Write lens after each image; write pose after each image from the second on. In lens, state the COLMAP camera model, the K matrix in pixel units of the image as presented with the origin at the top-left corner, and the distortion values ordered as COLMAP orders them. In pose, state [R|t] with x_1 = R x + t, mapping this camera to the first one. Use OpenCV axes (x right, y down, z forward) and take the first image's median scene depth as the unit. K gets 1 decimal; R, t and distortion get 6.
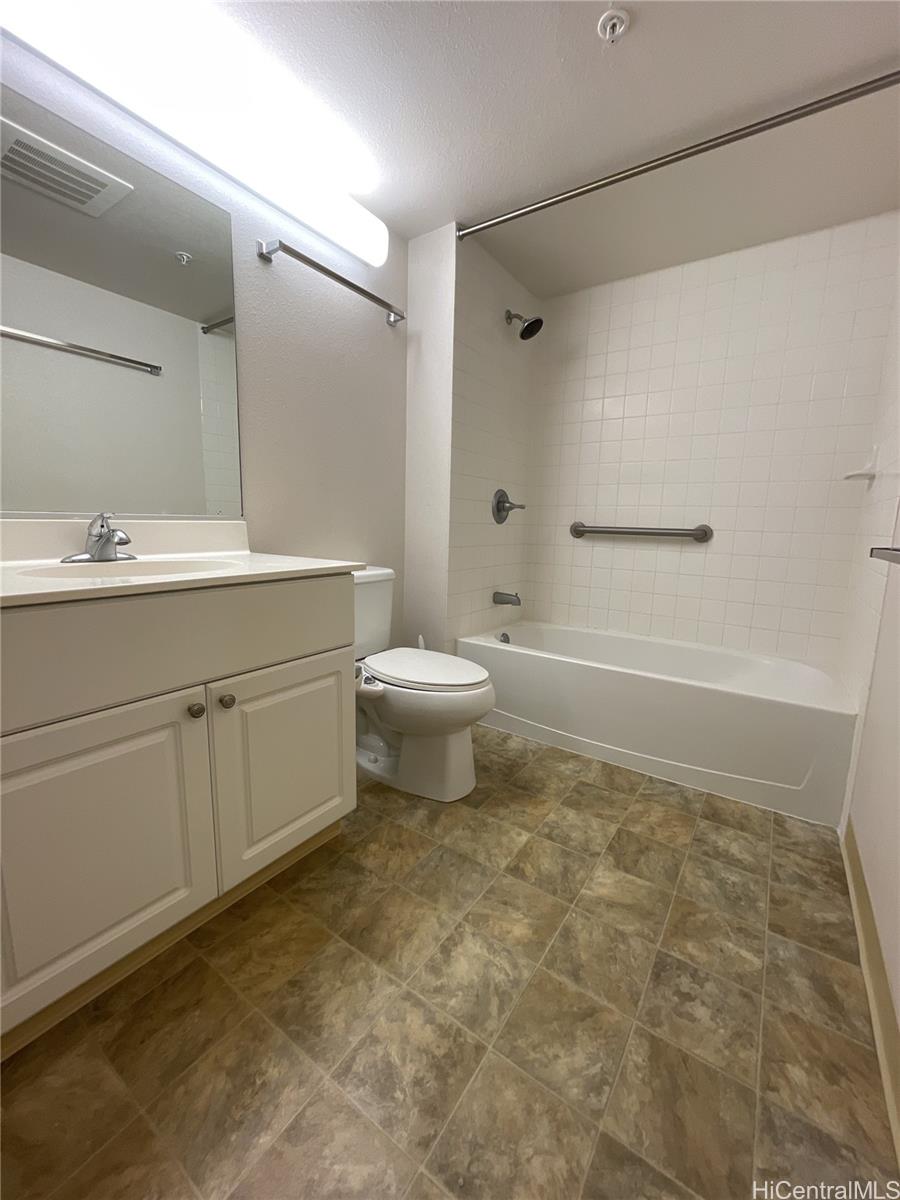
lens RADIAL K [[481.9, 0, 453.3], [0, 481.9, 598.2], [0, 0, 1]] dist [-0.004272, 0.000424]
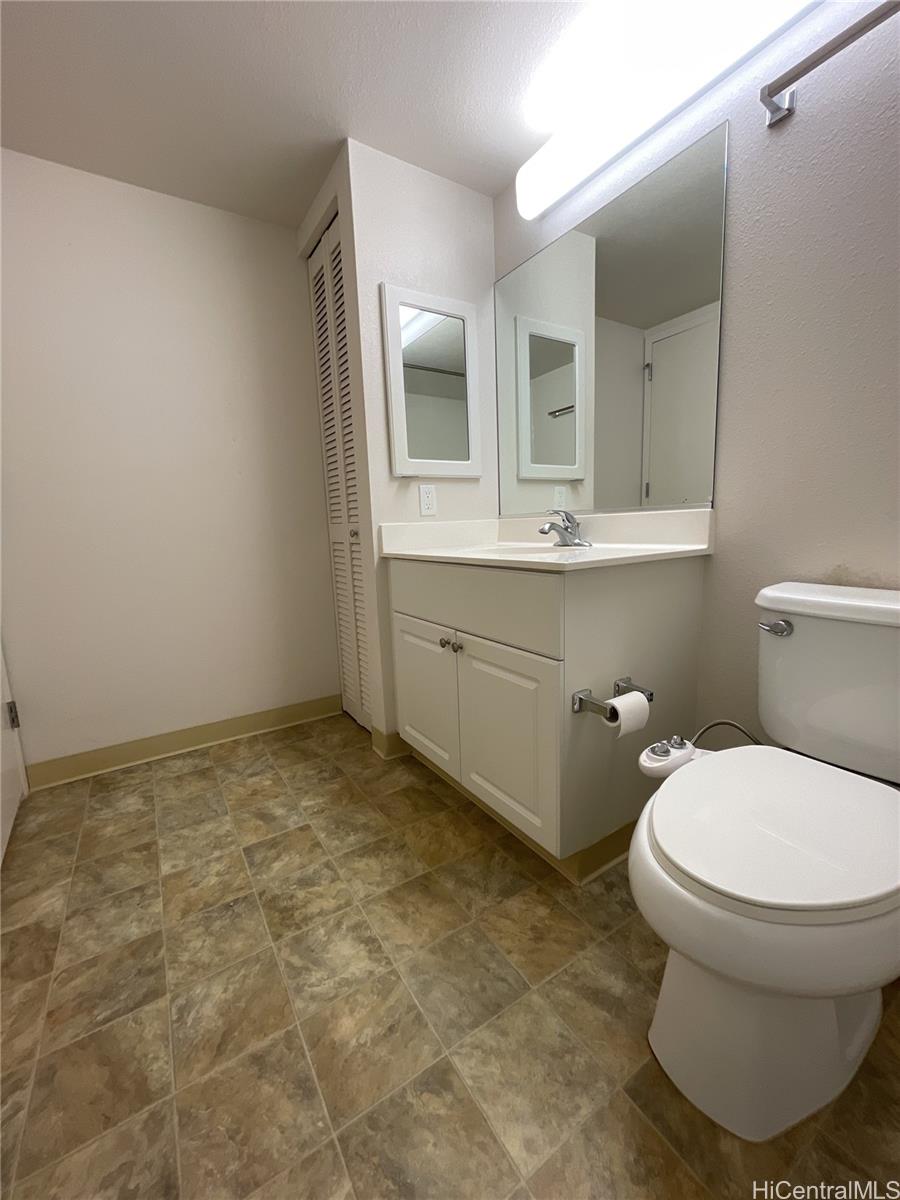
lens RADIAL K [[481.9, 0, 453.5], [0, 481.9, 598.8], [0, 0, 1]] dist [-0.004272, 0.000424]
pose [[-0.383268, 0.134563, -0.913782, 0.735885], [-0.117525, 0.974184, 0.192751, -0.176660], [0.916130, 0.181267, -0.357560, 1.387769]]
